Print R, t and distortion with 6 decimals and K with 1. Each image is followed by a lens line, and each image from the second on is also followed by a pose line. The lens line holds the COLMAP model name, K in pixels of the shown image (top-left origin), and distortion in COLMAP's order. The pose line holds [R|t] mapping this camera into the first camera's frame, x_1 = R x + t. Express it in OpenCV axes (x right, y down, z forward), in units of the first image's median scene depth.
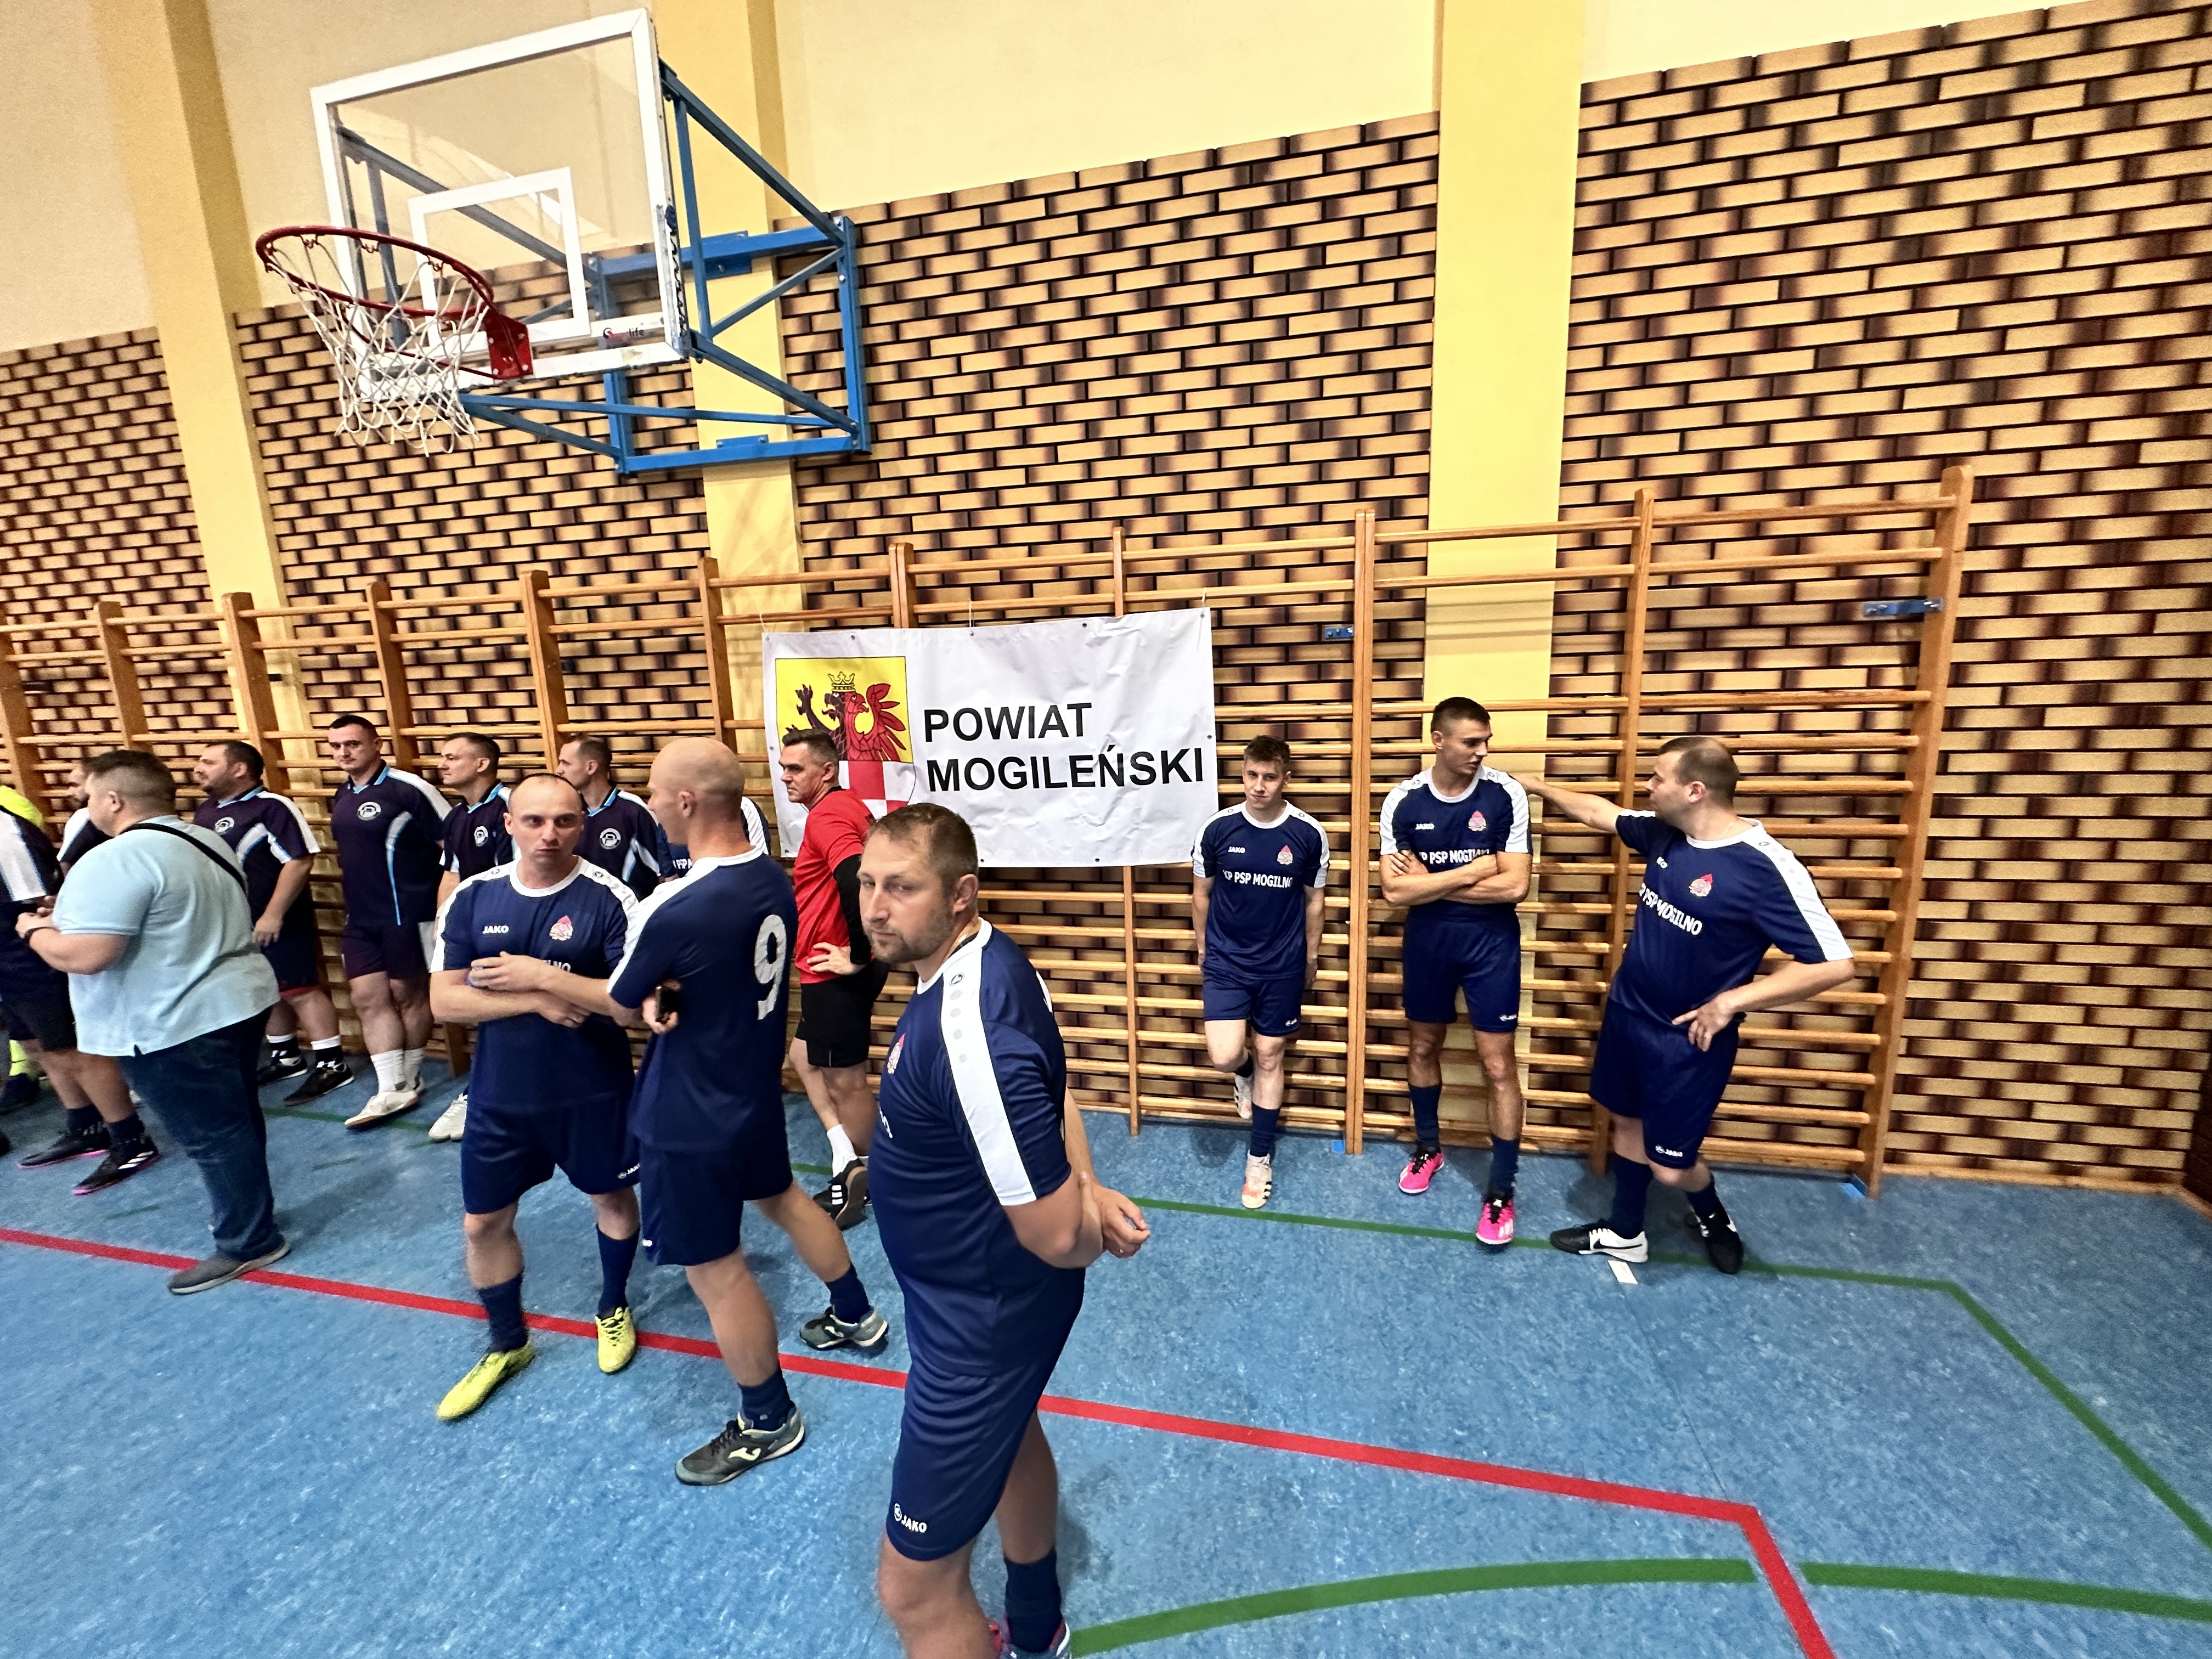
lens RADIAL K [[884.7, 0, 1106.0], [0, 884.7, 829.5], [0, 0, 1]] dist [-0.001199, -0.000066]
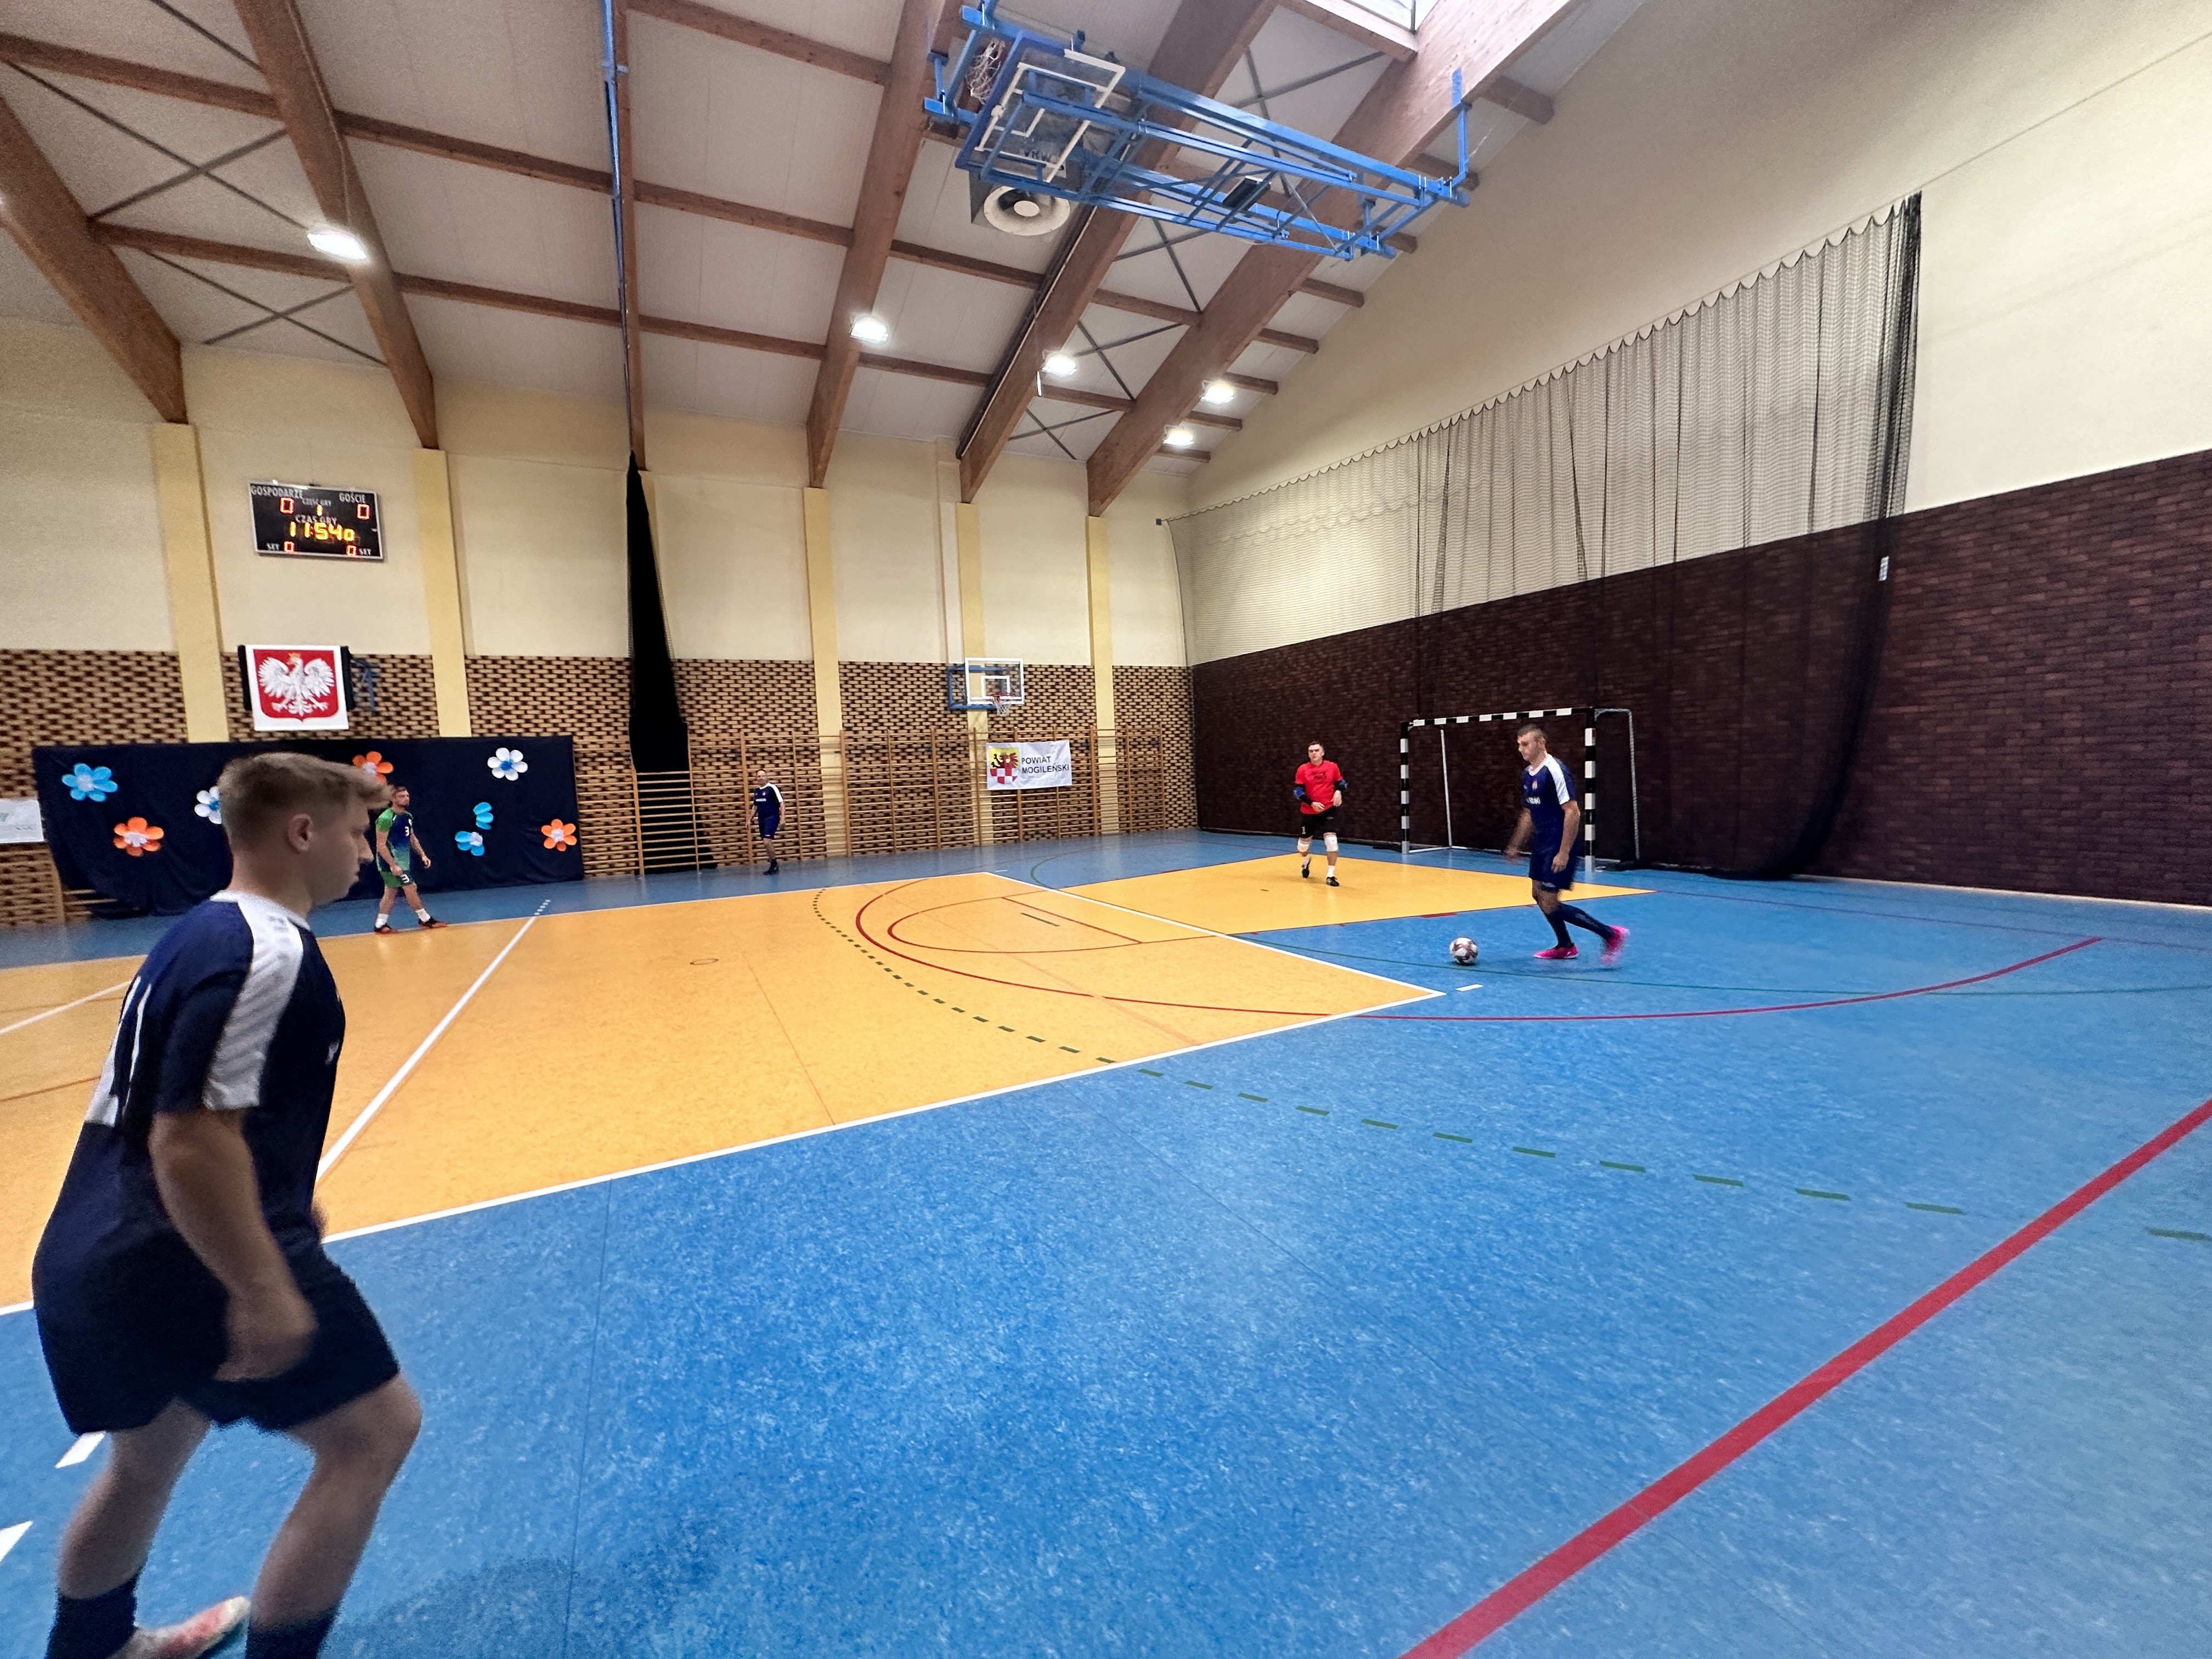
lens RADIAL K [[884.7, 0, 1106.0], [0, 884.7, 829.5], [0, 0, 1]] dist [-0.001199, -0.000066]
pose [[0.762177, -0.047100, 0.645654, -3.513821], [0.126890, 0.988873, -0.077652, 0.819701], [-0.634812, 0.141111, 0.759672, -3.522484]]
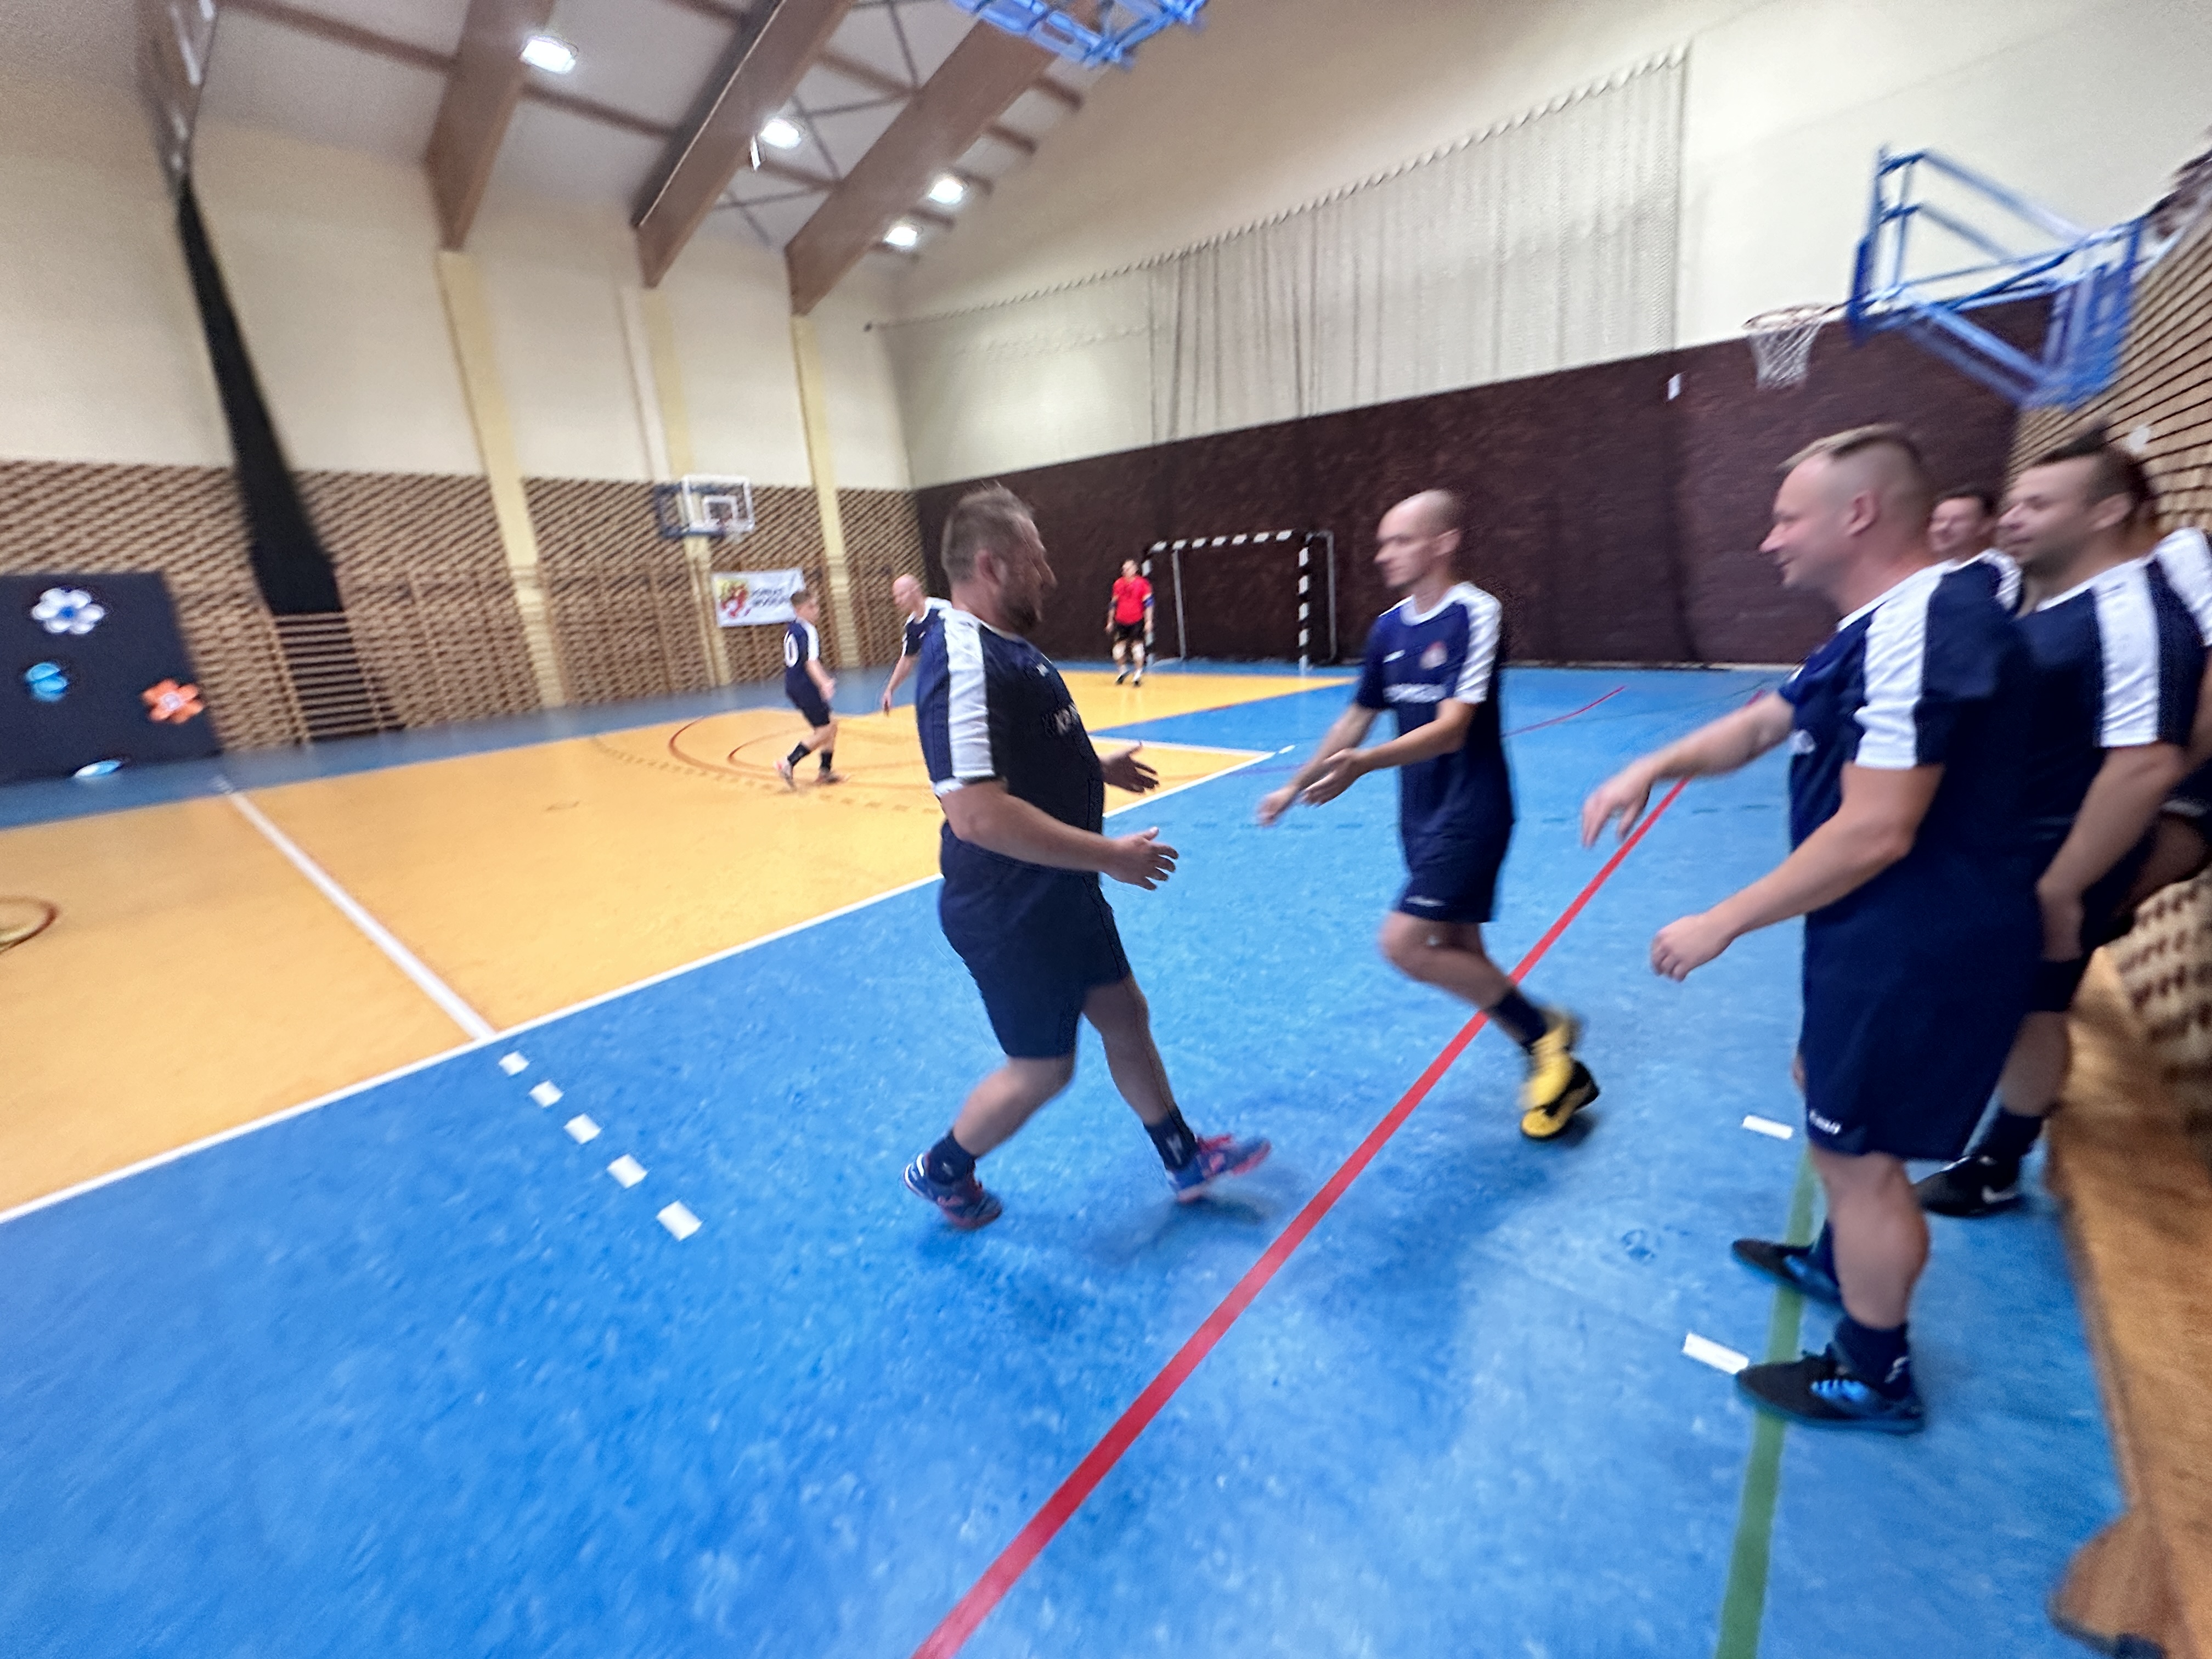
lens RADIAL K [[884.7, 0, 1106.0], [0, 884.7, 829.5], [0, 0, 1]] dist [-0.001199, -0.000066]
pose [[0.465531, -0.240387, 0.851760, -4.155049], [0.198844, 0.966210, 0.164009, 0.808191], [-0.862404, 0.093016, 0.497601, -3.301791]]
